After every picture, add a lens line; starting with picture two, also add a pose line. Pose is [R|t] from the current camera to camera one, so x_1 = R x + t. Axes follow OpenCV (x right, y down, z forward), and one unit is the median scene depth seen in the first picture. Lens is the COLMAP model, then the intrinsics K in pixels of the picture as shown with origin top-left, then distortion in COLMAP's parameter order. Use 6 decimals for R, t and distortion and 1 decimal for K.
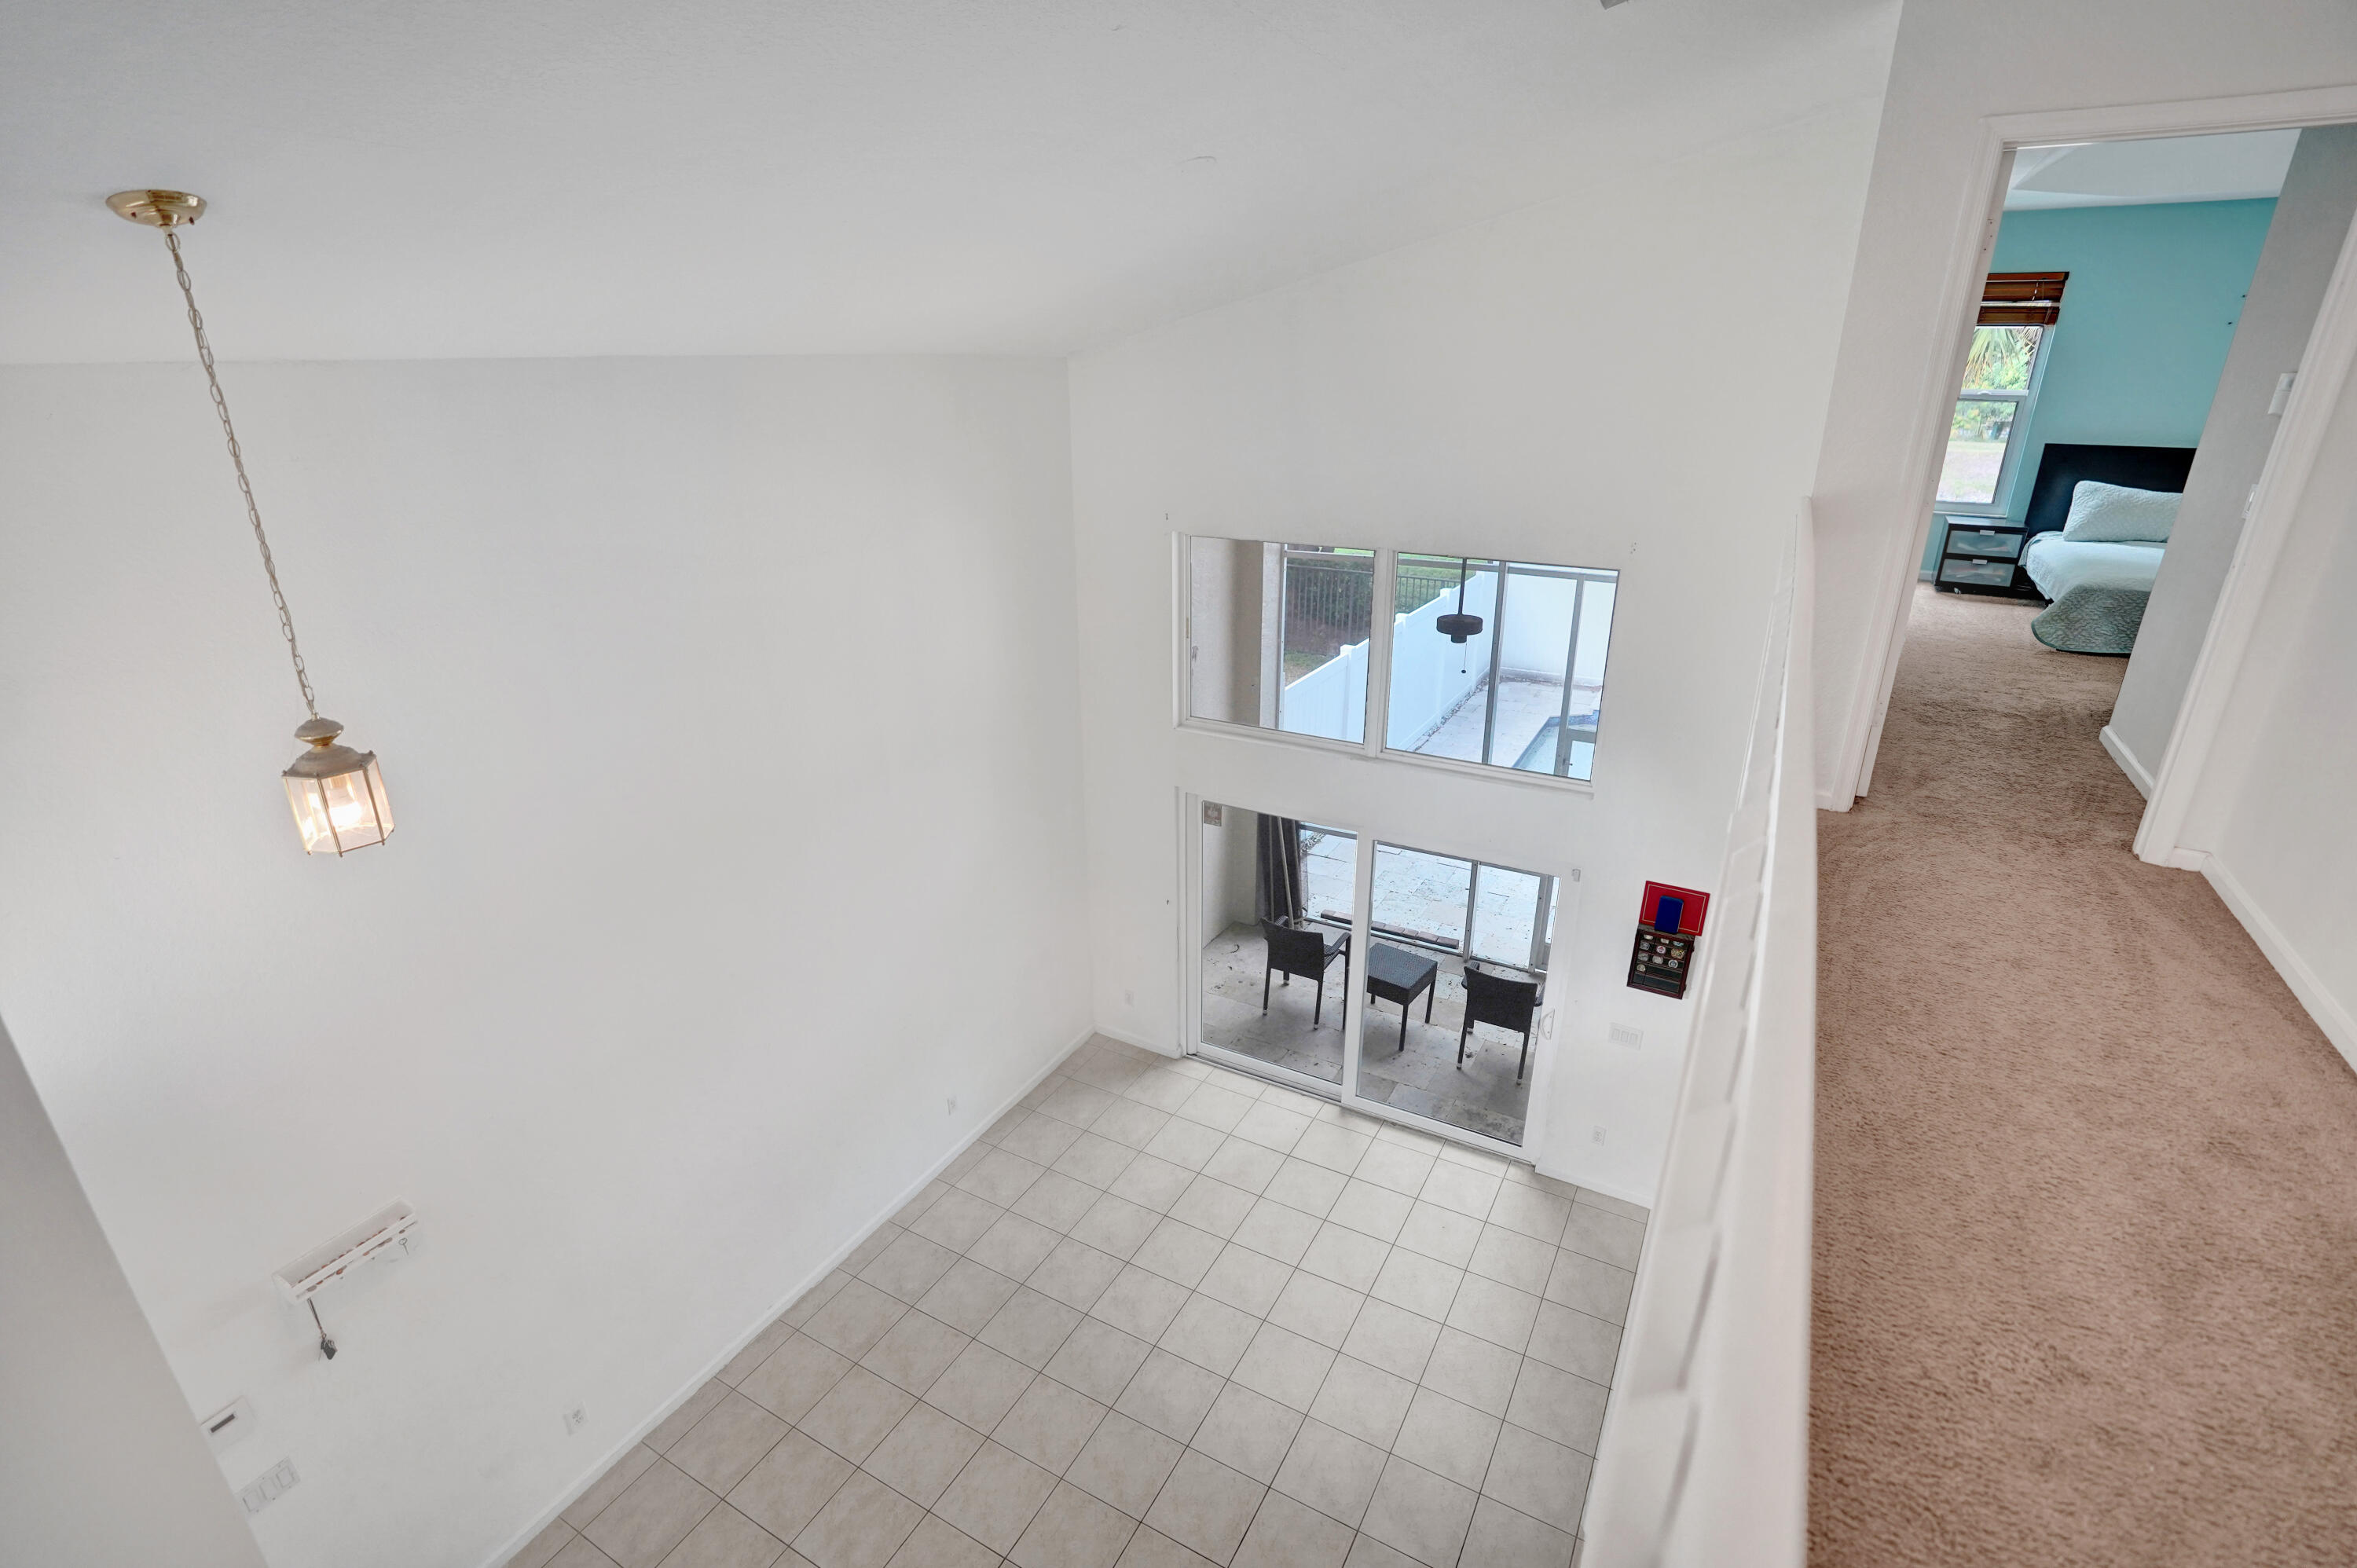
lens RADIAL K [[1108.5, 0, 1169.8], [0, 1108.5, 799.8], [0, 0, 1]] dist [-0.045398, 0.011968]
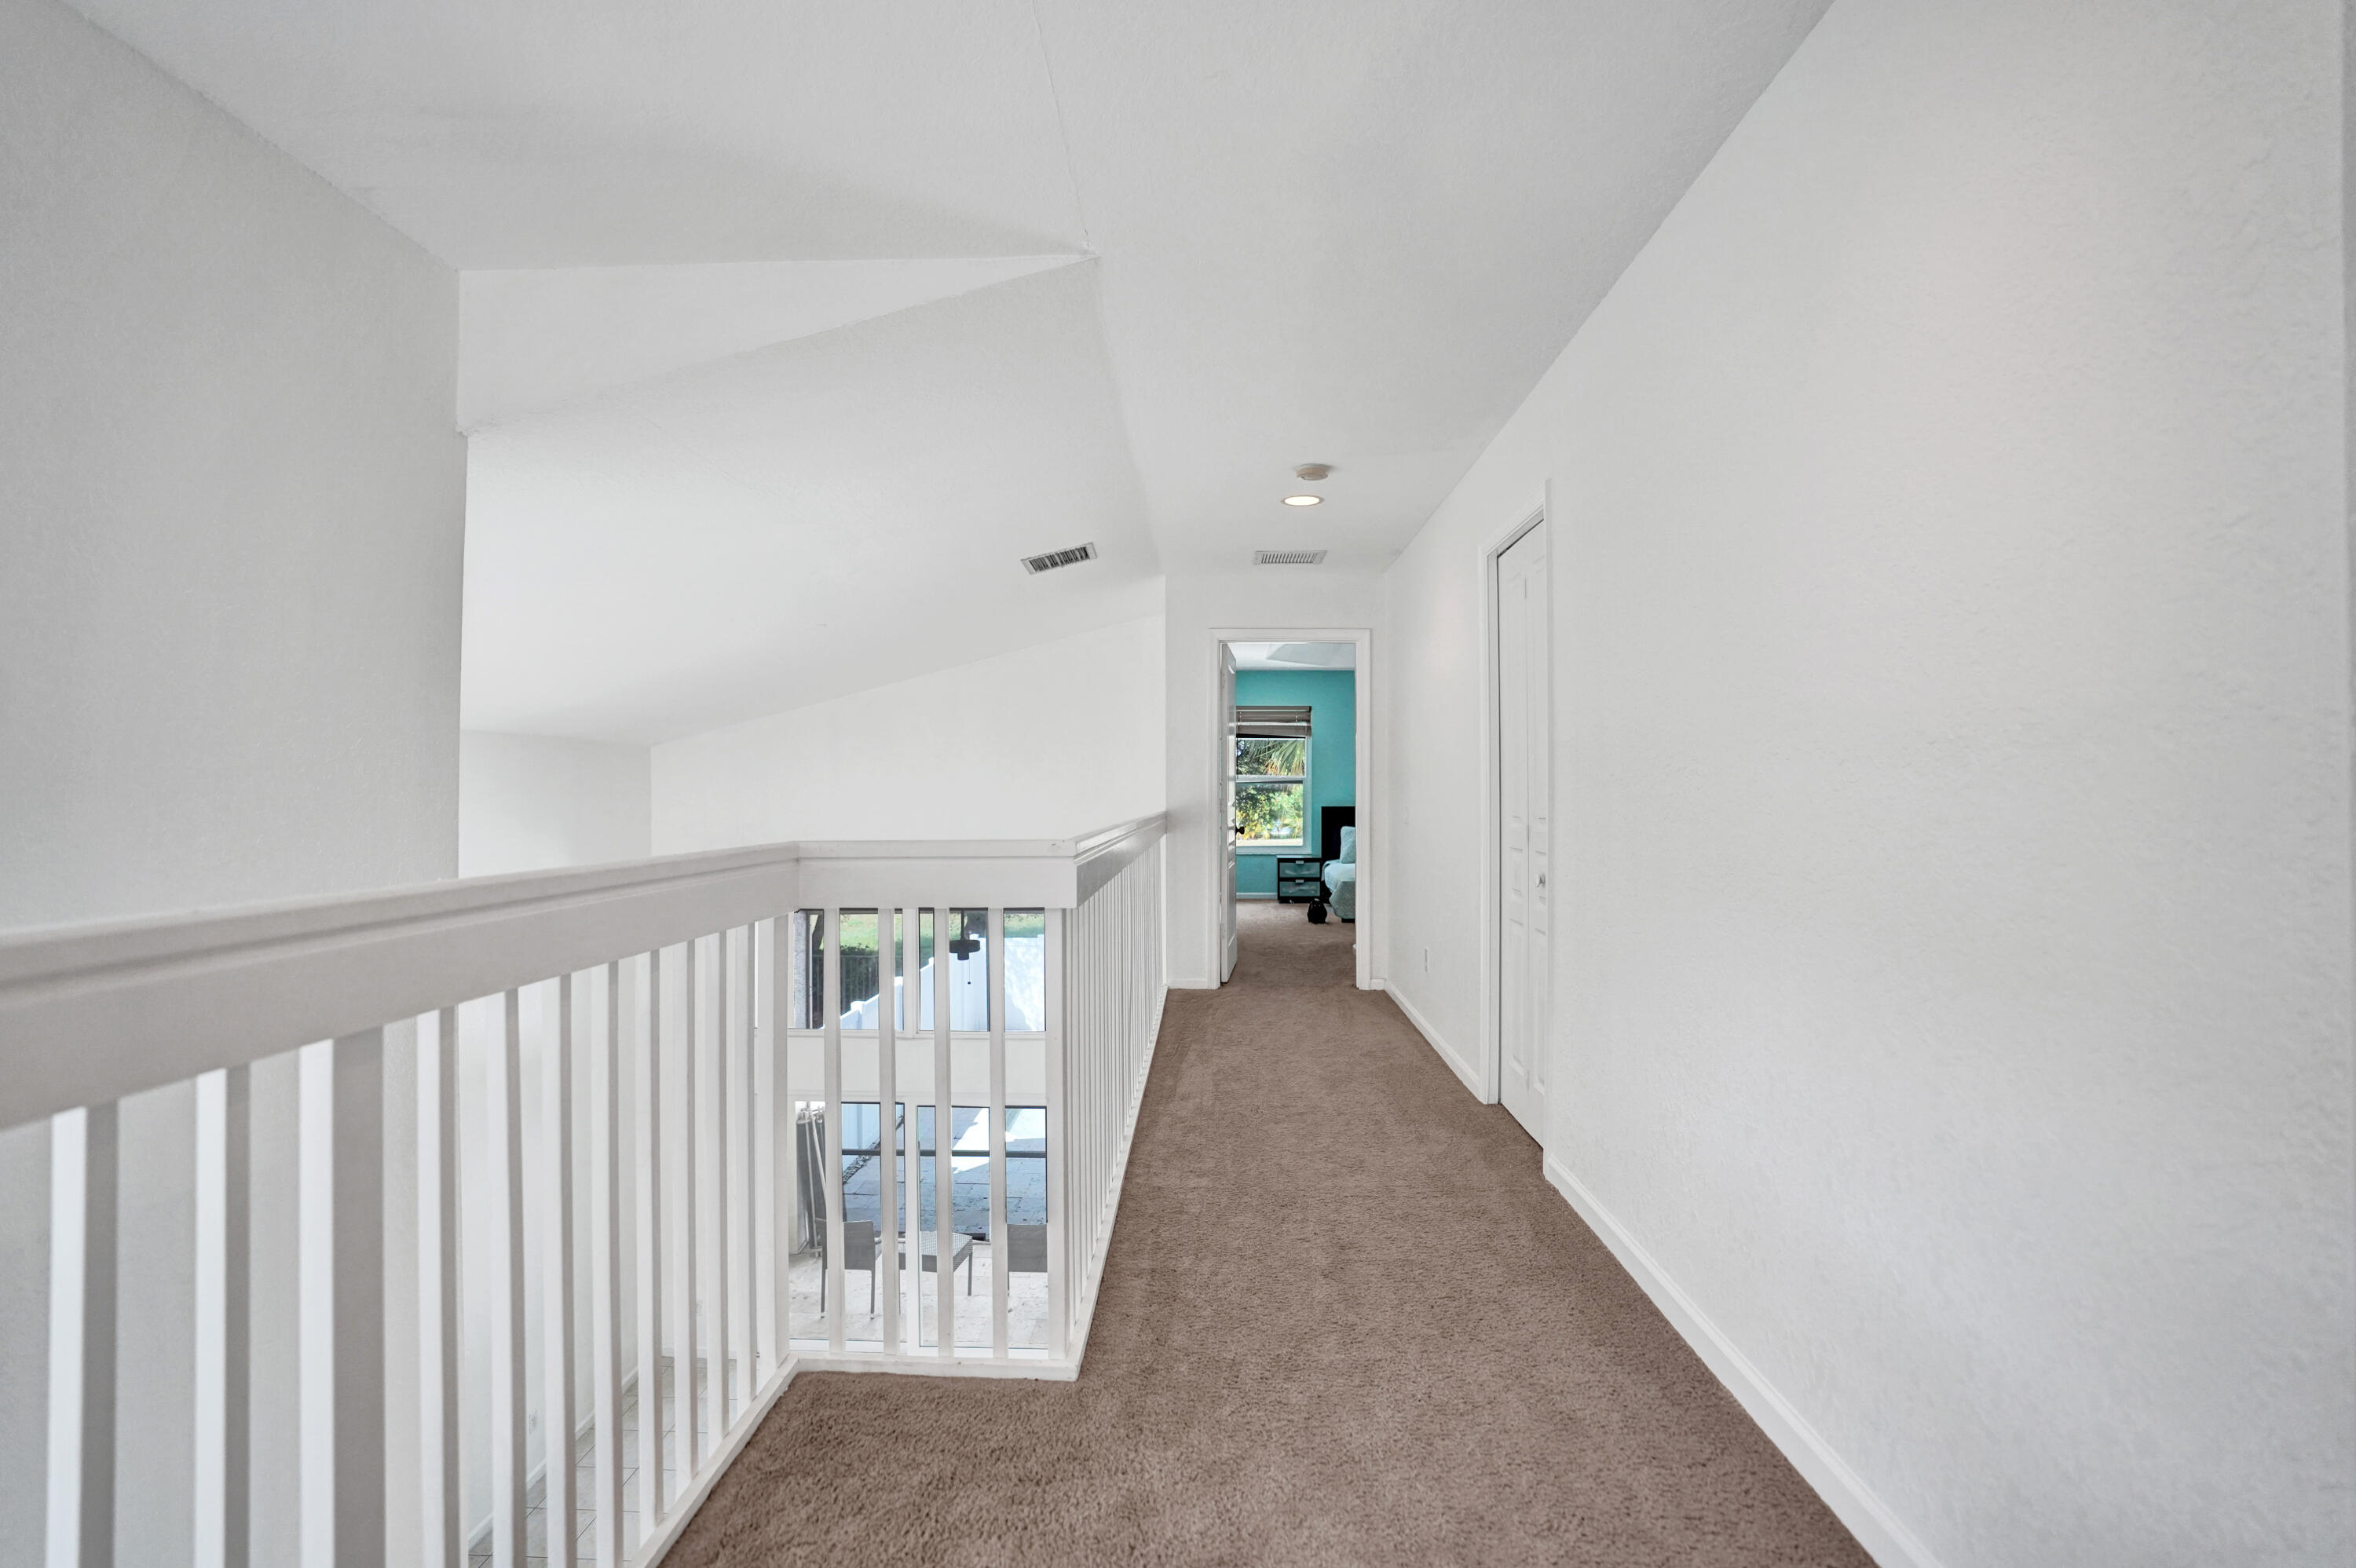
lens RADIAL K [[1108.0, 0, 1181.3], [0, 1108.0, 785.0], [0, 0, 1]] dist [-0.045398, 0.011968]
pose [[0.887109, 0.003375, 0.461548, -0.109498], [0.166082, 0.930659, -0.326021, 0.130675], [-0.430644, 0.365871, 0.825036, -0.249419]]
